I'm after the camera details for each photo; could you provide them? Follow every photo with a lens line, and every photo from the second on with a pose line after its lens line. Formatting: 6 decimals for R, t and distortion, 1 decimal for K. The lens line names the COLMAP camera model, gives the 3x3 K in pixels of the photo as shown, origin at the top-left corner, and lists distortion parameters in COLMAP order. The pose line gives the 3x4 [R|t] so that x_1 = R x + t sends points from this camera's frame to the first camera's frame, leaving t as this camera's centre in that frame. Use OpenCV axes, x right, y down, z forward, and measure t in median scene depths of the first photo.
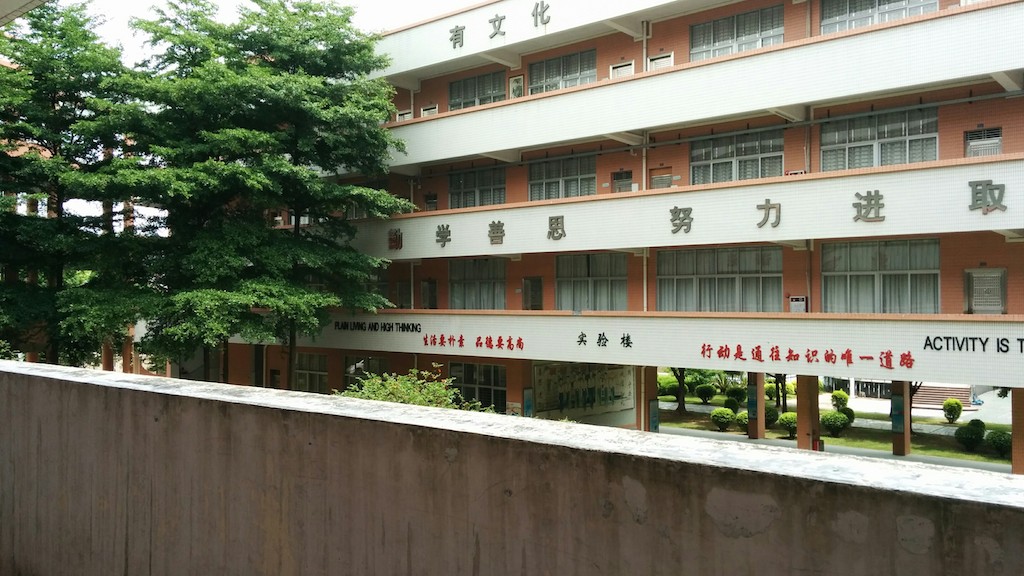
lens RADIAL K [[900.4, 0, 519.2], [0, 900.4, 287.6], [0, 0, 1]] dist [0.056276, -0.000276]
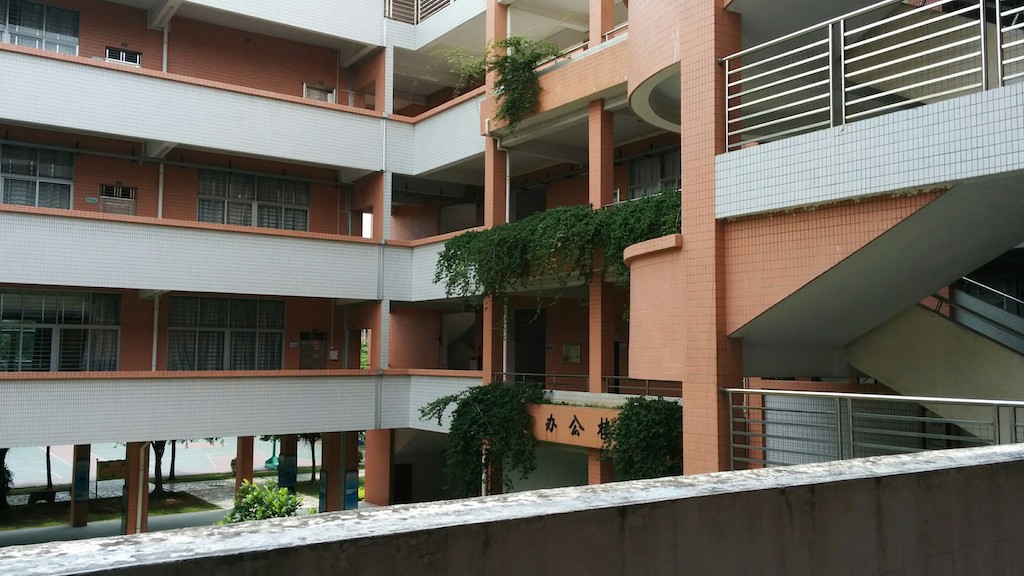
lens RADIAL K [[900.4, 0, 519.2], [0, 900.4, 287.6], [0, 0, 1]] dist [0.056276, -0.000276]
pose [[0.227559, 0.078311, 0.970610, -0.523286], [-0.019367, 0.996928, -0.075894, 0.007354], [-0.973572, -0.001528, 0.228377, 0.475455]]
